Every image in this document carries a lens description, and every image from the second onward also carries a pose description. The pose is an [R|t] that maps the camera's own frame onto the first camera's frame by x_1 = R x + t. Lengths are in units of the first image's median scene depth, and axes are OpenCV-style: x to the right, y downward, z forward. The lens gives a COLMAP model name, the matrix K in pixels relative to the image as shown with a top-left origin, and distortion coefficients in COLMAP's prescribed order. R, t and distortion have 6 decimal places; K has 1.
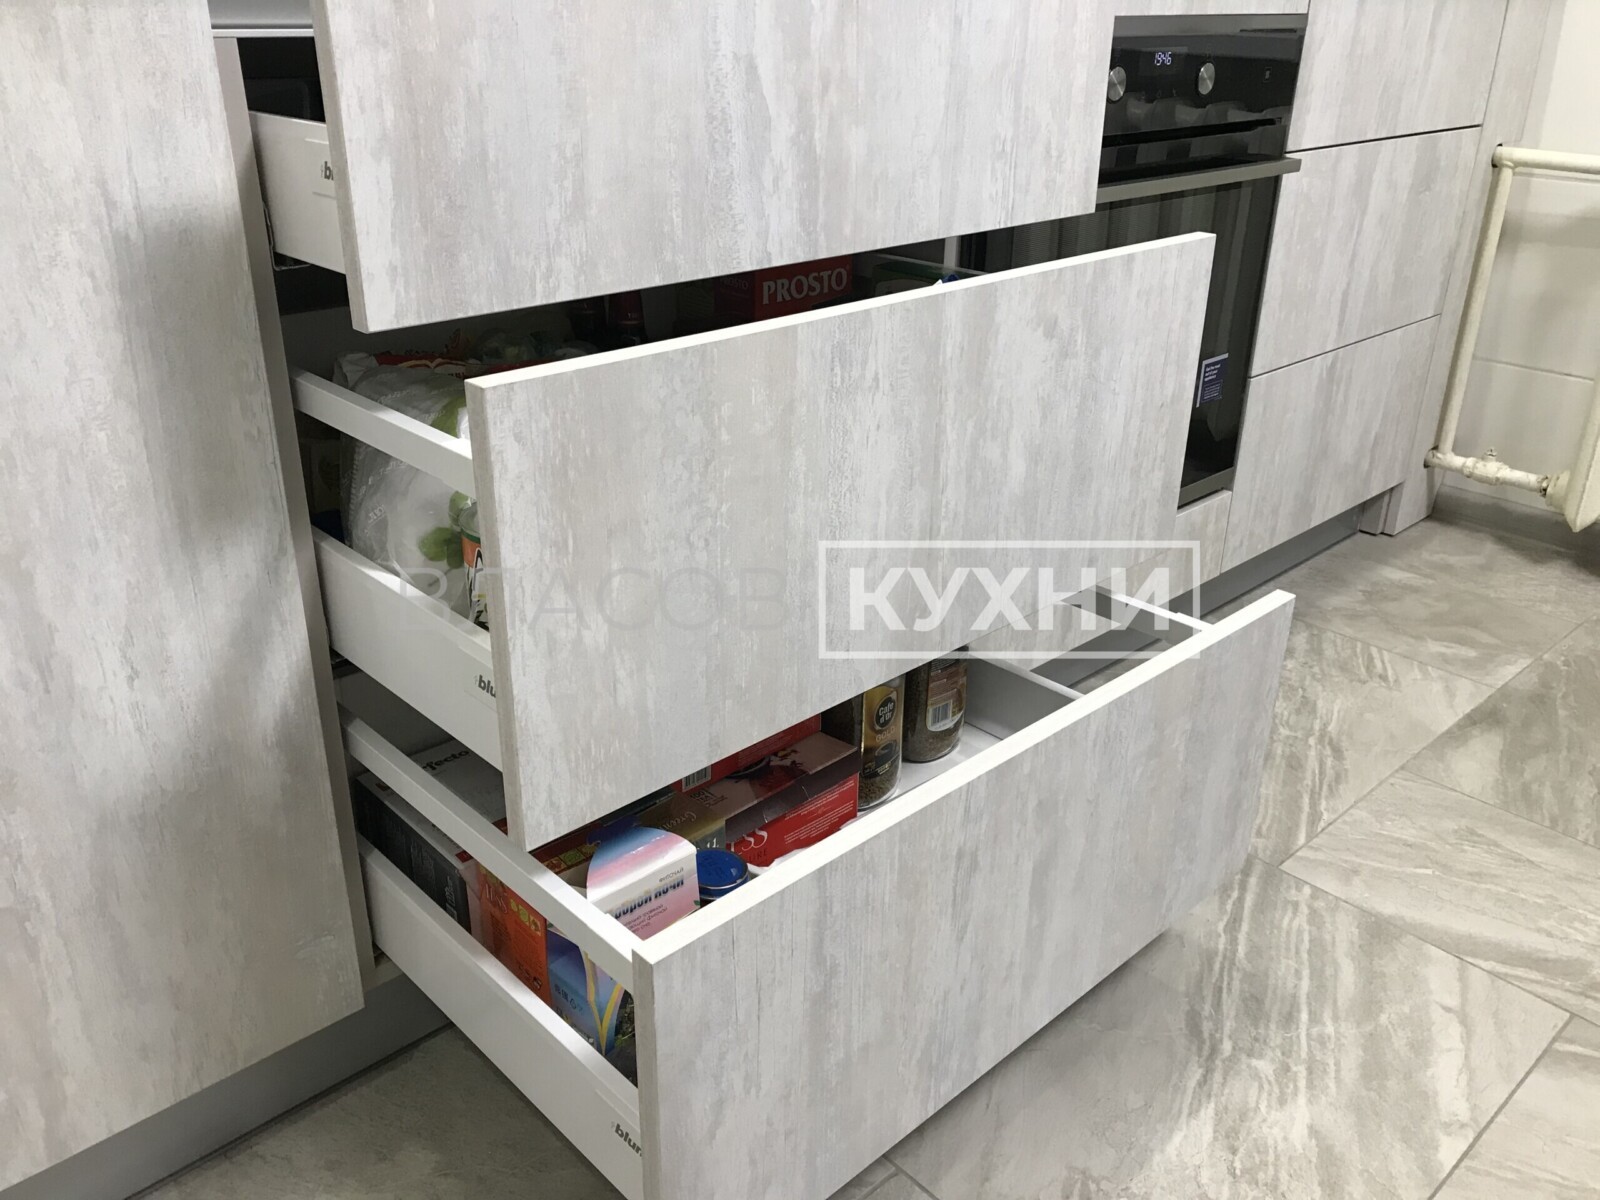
lens RADIAL K [[1306.9, 0, 822.6], [0, 1306.9, 589.6], [0, 0, 1]] dist [0.047332, -0.058118]
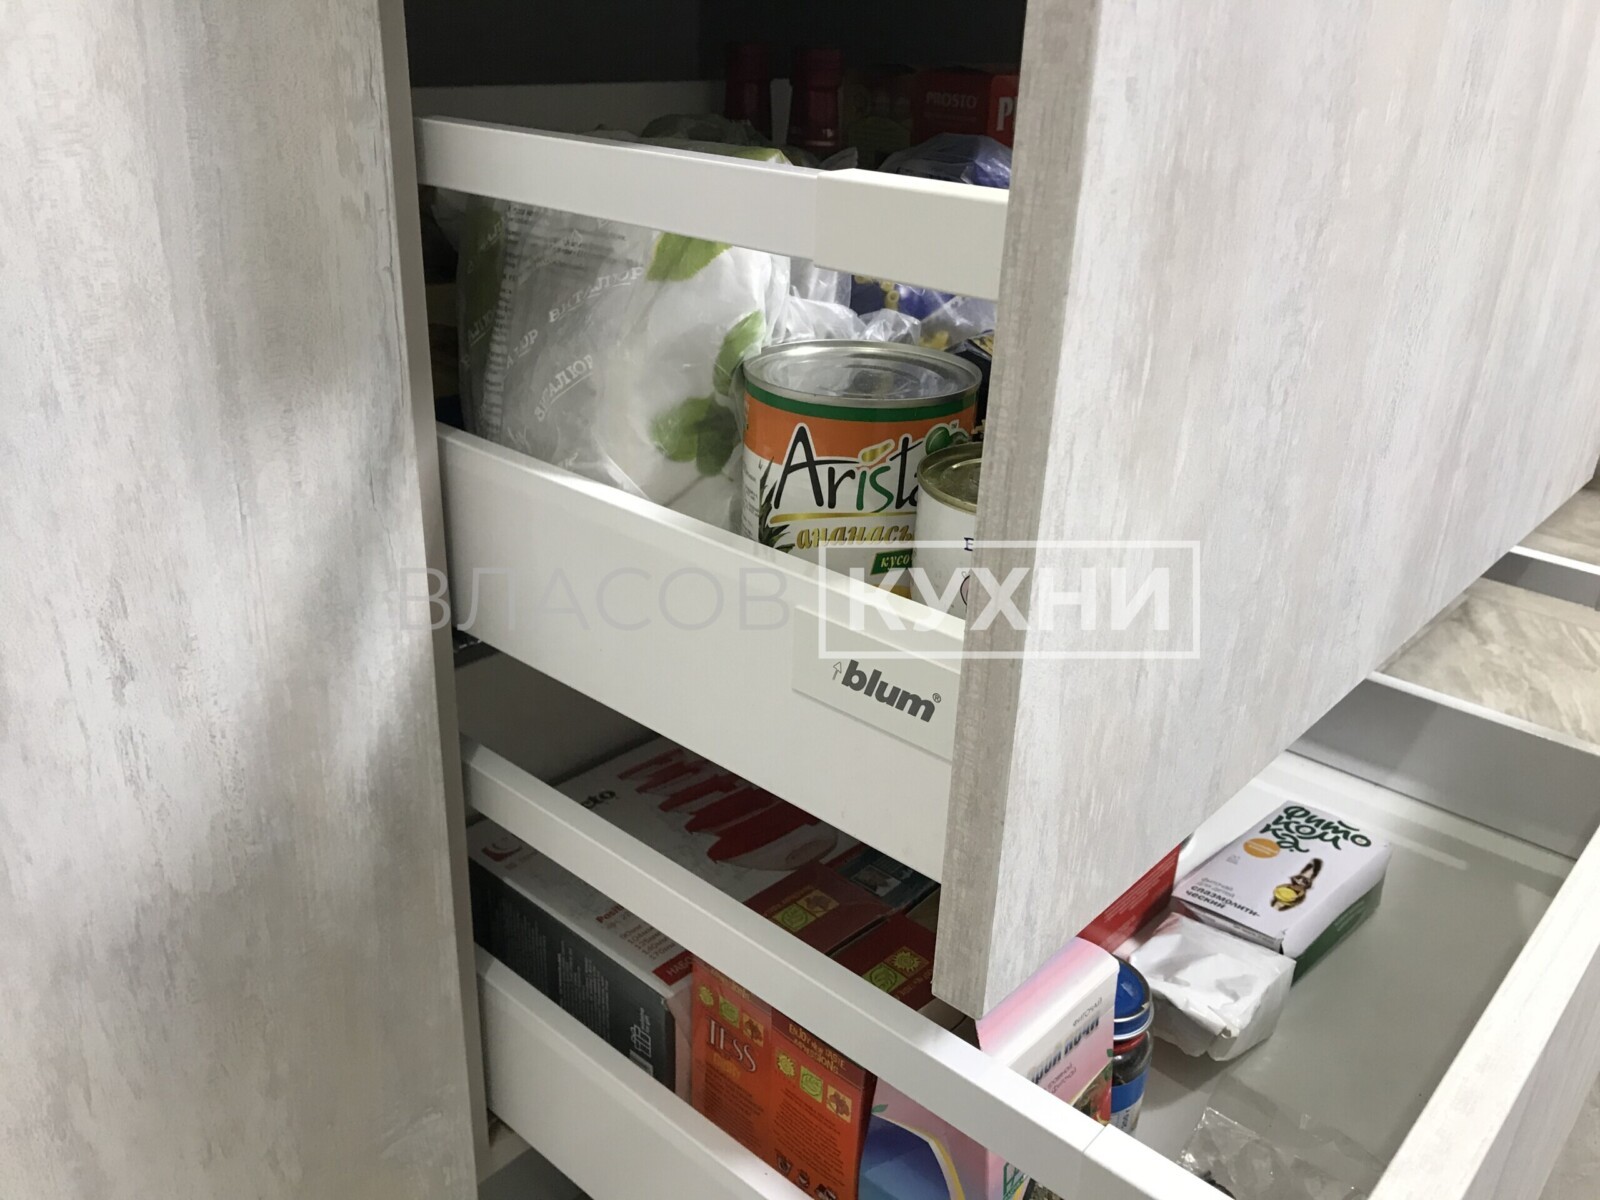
lens RADIAL K [[1306.9, 0, 814.1], [0, 1306.9, 592.8], [0, 0, 1]] dist [0.047332, -0.058118]
pose [[0.996482, -0.012289, 0.082898, -0.290480], [0.012381, 0.999923, -0.000587, 0.035710], [-0.082885, 0.001611, 0.996558, 0.456956]]
